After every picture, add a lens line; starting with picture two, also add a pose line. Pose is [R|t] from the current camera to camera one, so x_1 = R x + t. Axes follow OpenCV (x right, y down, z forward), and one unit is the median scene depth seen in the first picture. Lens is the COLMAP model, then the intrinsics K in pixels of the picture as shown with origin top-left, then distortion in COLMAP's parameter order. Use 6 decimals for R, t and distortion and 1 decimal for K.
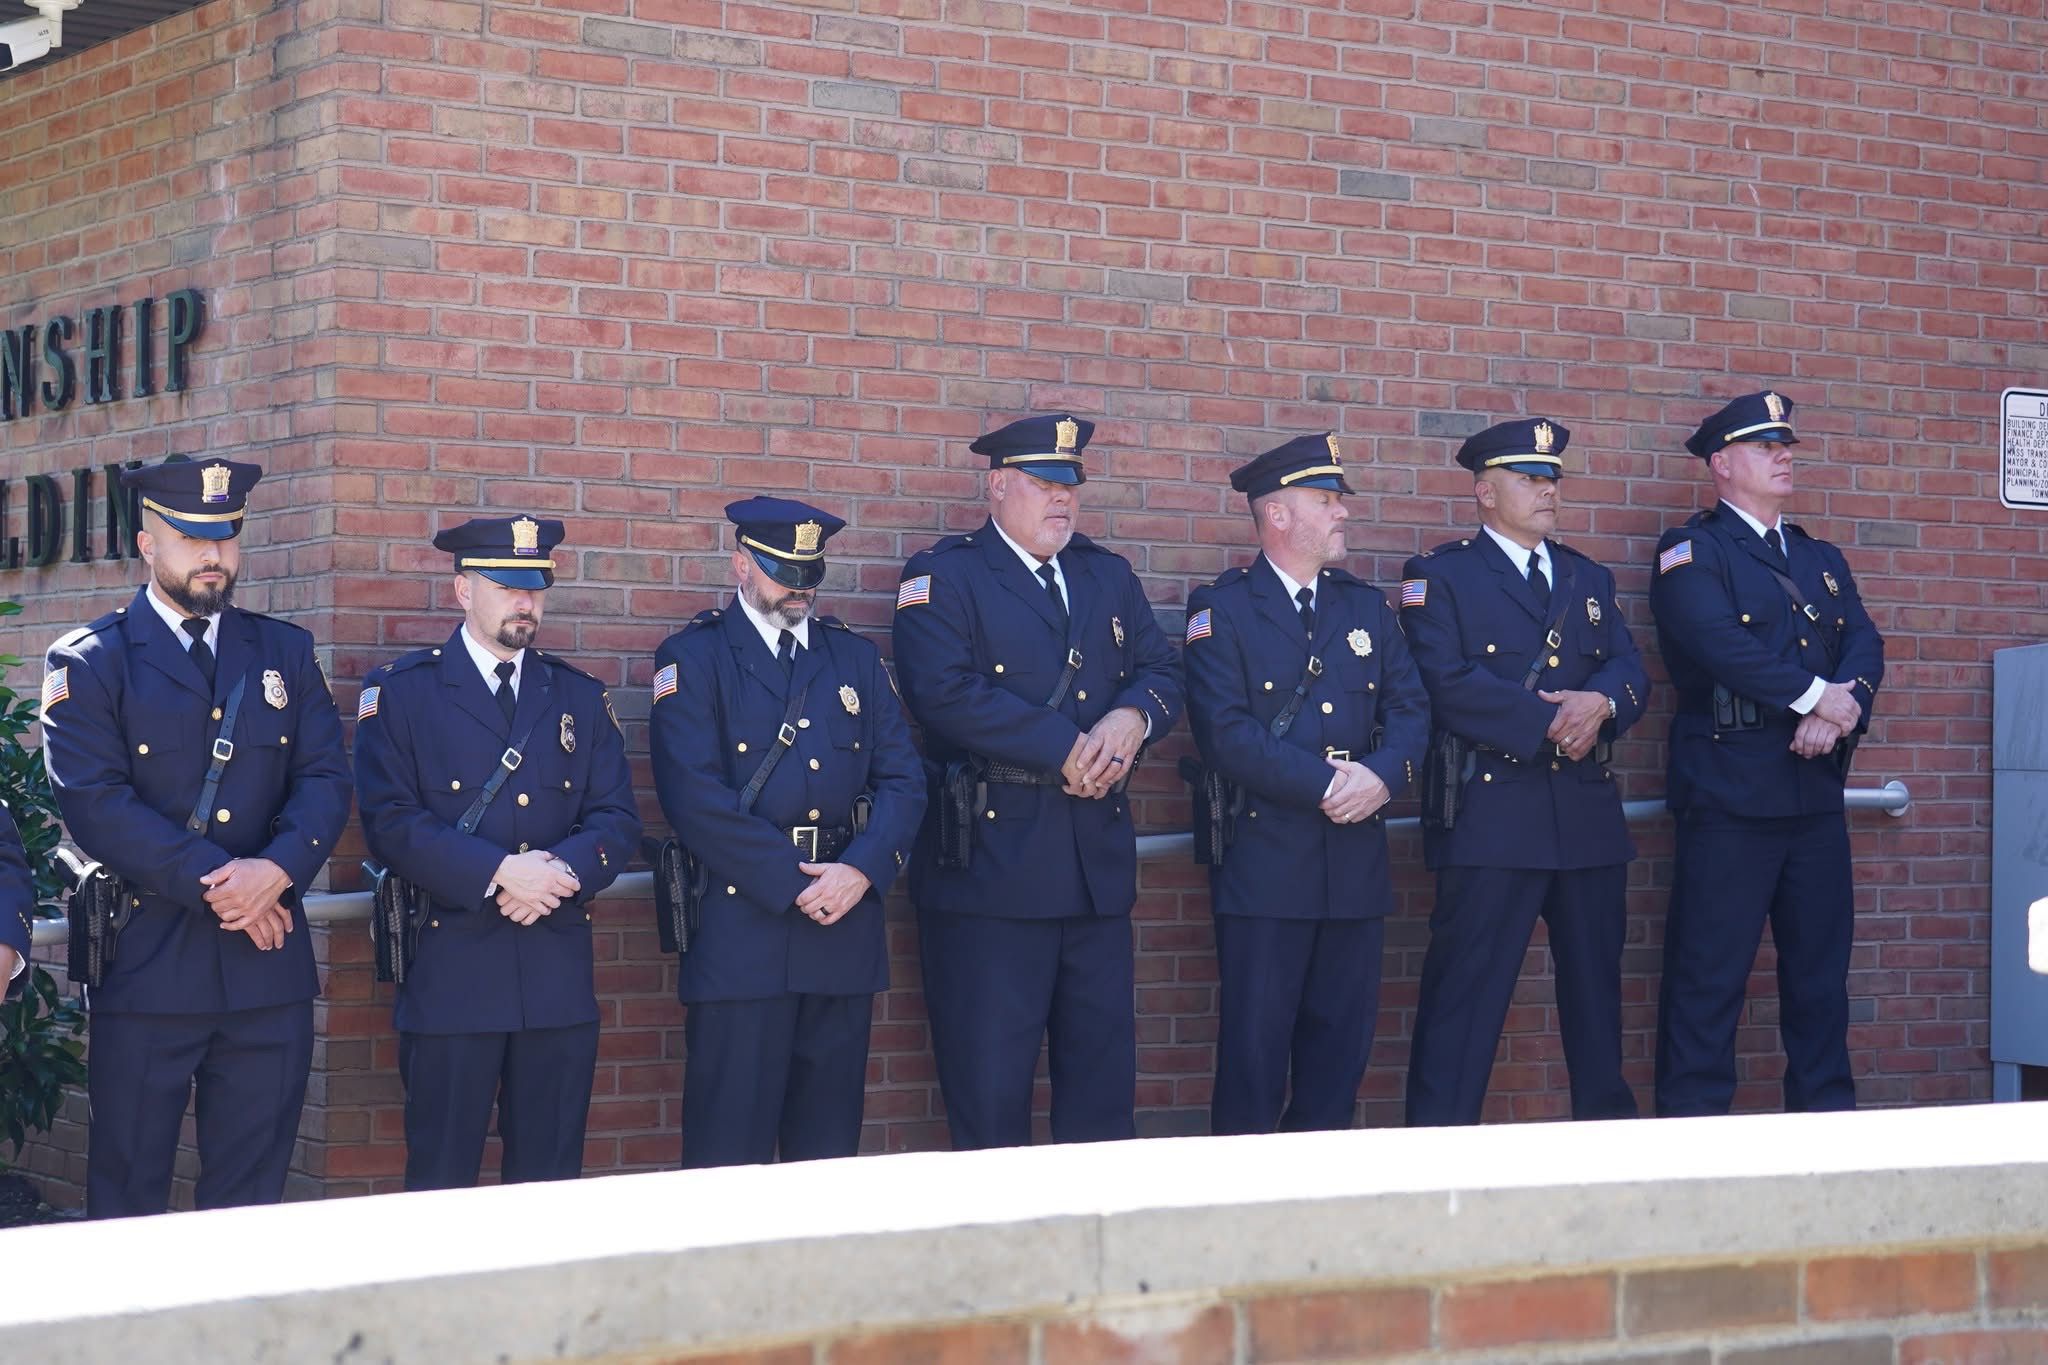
lens RADIAL K [[4201.6, 0, 1031.3], [0, 4201.6, 731.2], [0, 0, 1]] dist [0.015512, 0.000000]
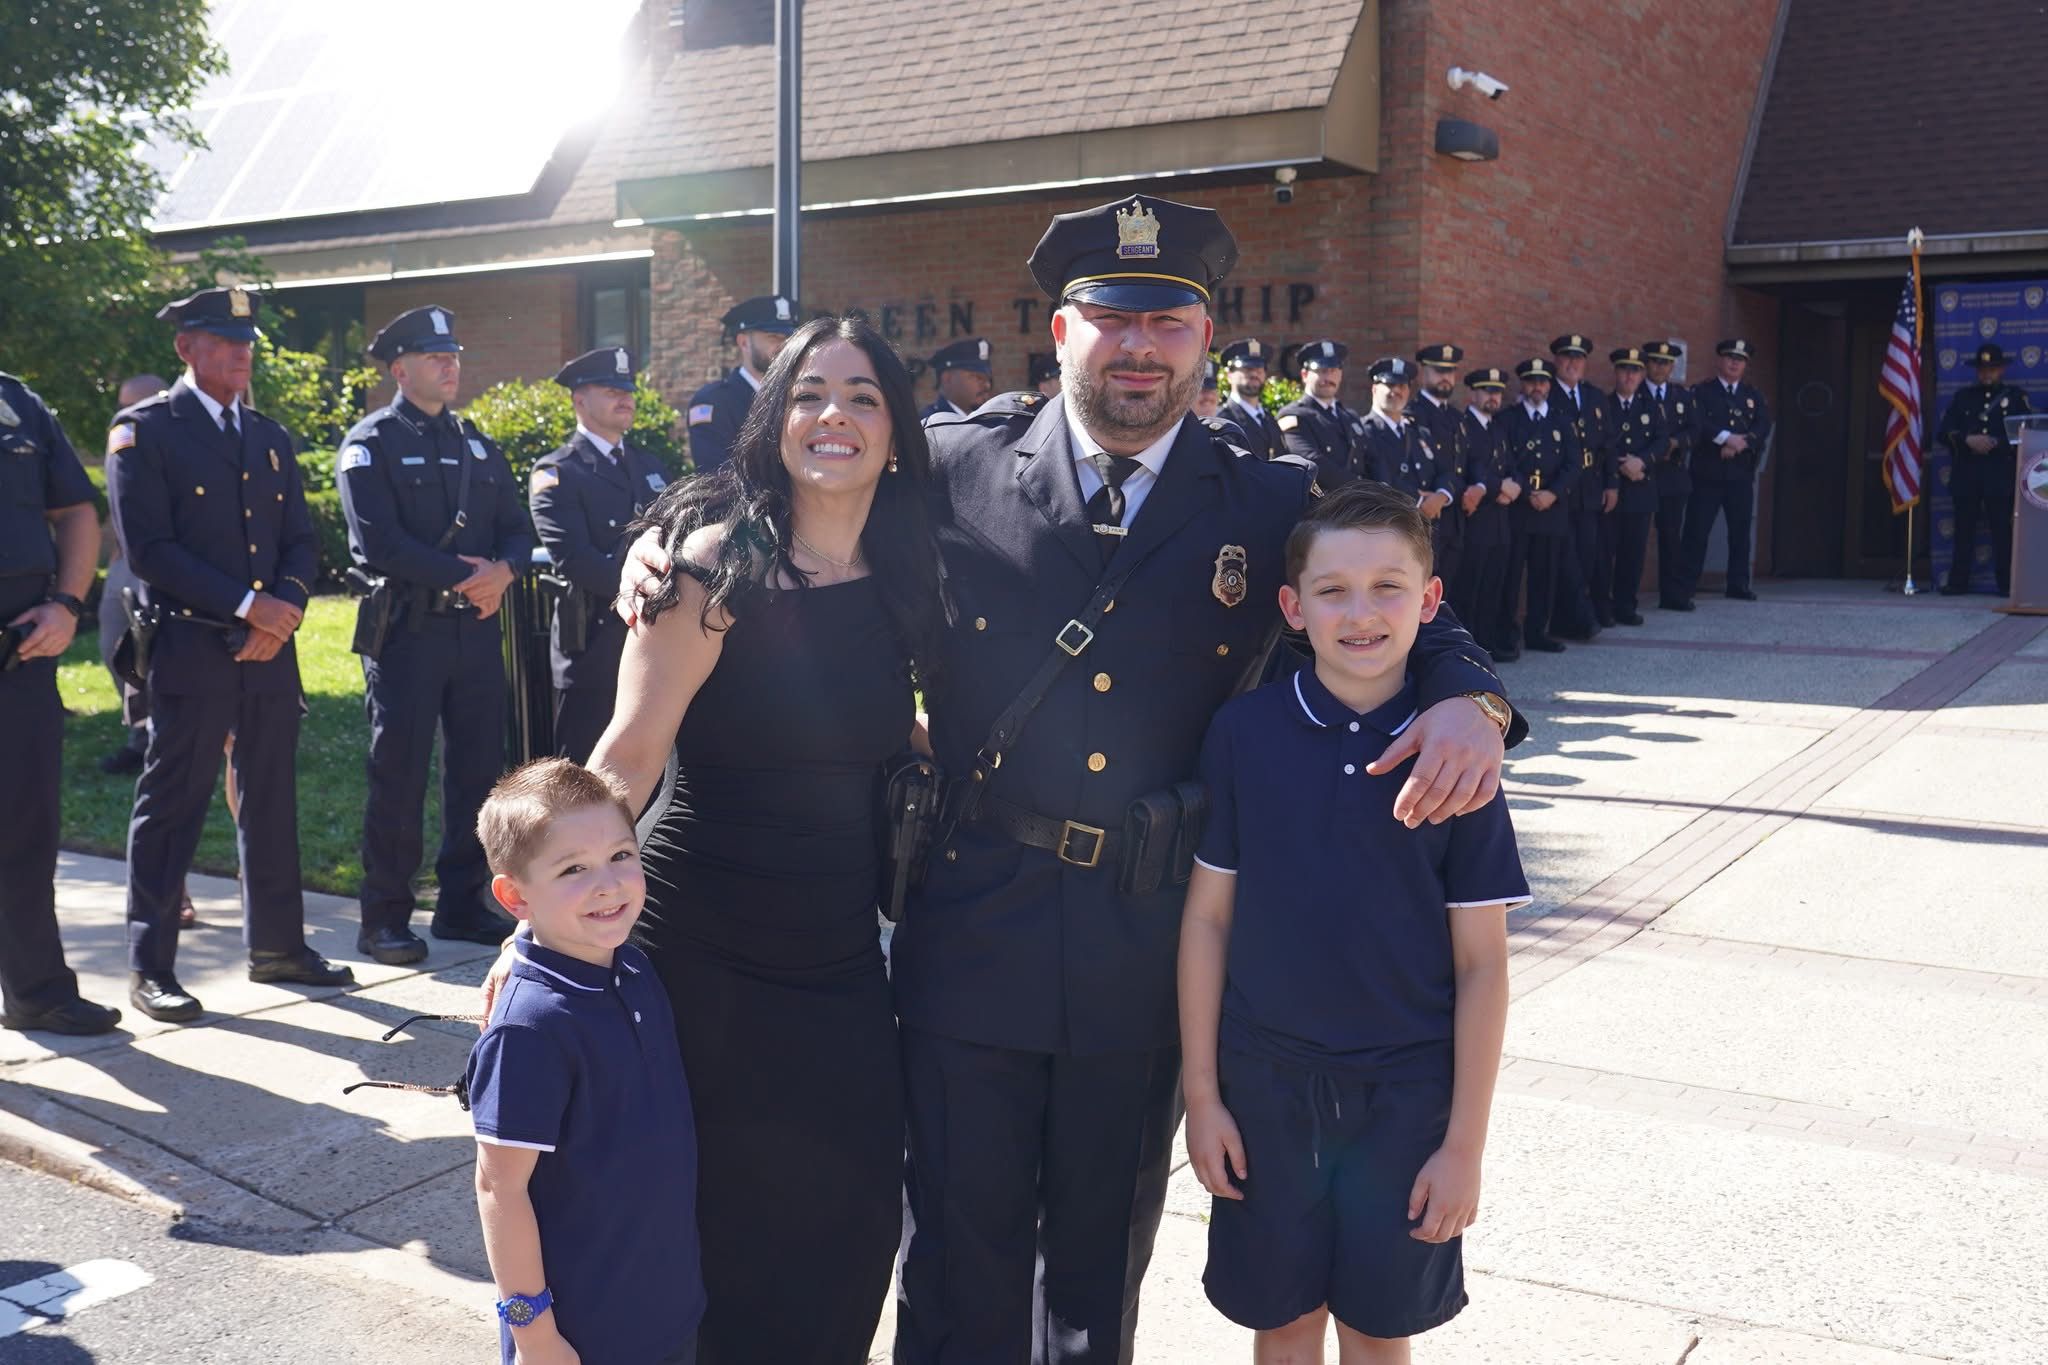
lens RADIAL K [[2109.5, 0, 1030.8], [0, 2109.5, 696.7], [0, 0, 1]] dist [-0.020453, 0.000000]
pose [[0.923047, -0.033769, 0.383202, -0.948944], [-0.004352, 0.995159, 0.098178, 0.031012], [-0.384662, -0.092291, 0.918432, -0.239173]]
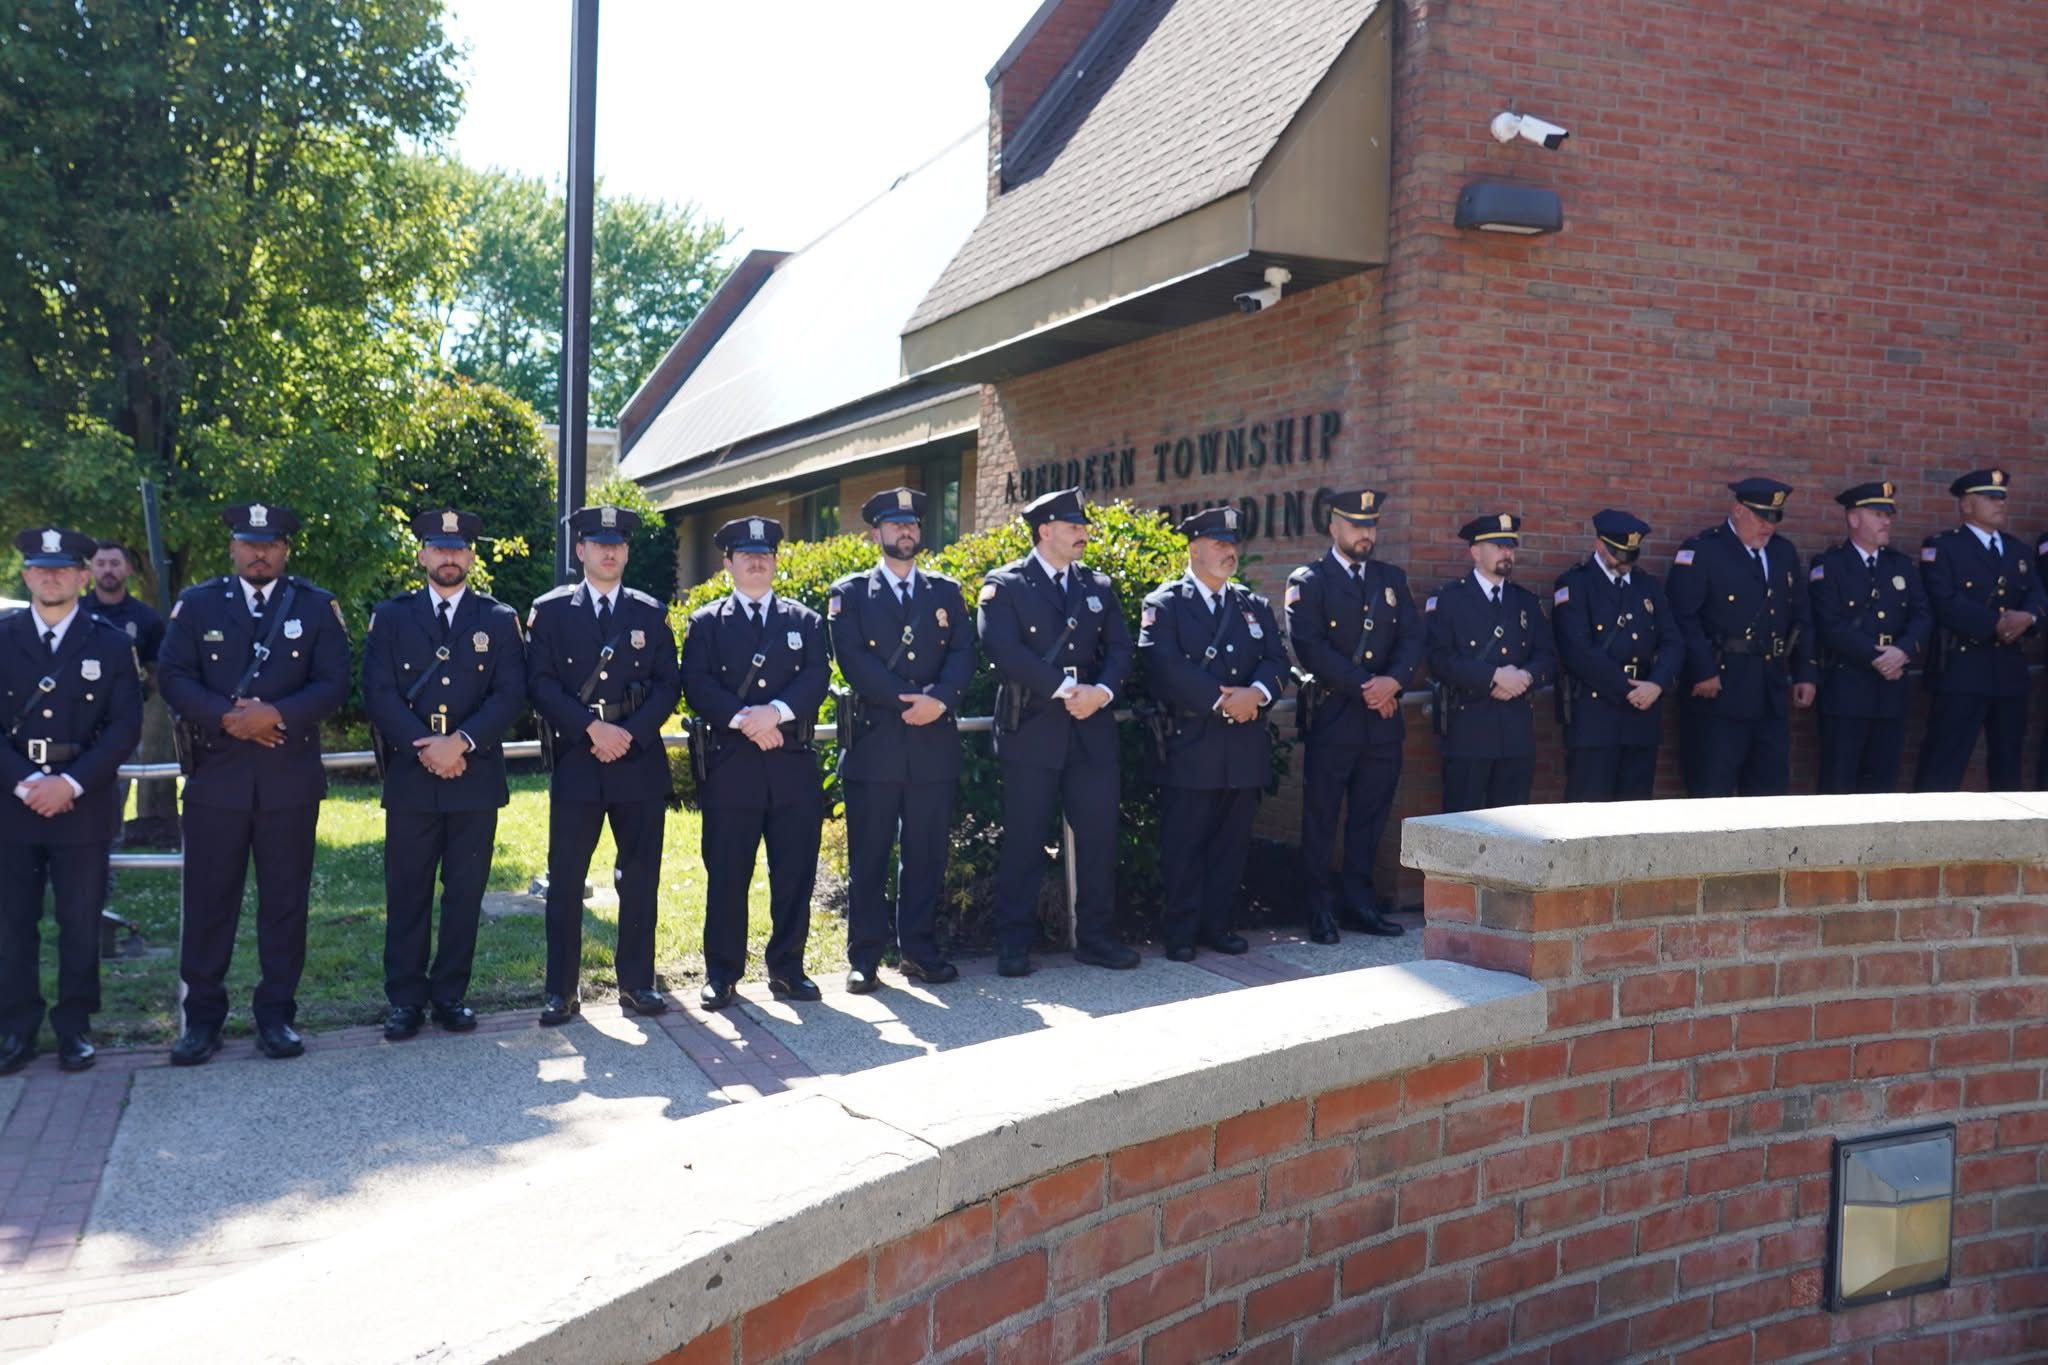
lens RADIAL K [[2109.5, 0, 1040.9], [0, 2109.5, 689.2], [0, 0, 1]] dist [-0.020453, 0.000000]
pose [[0.972075, 0.025077, -0.233328, -0.093991], [-0.018168, 0.999332, 0.031711, 0.006006], [0.233967, -0.026586, 0.971881, -0.093166]]
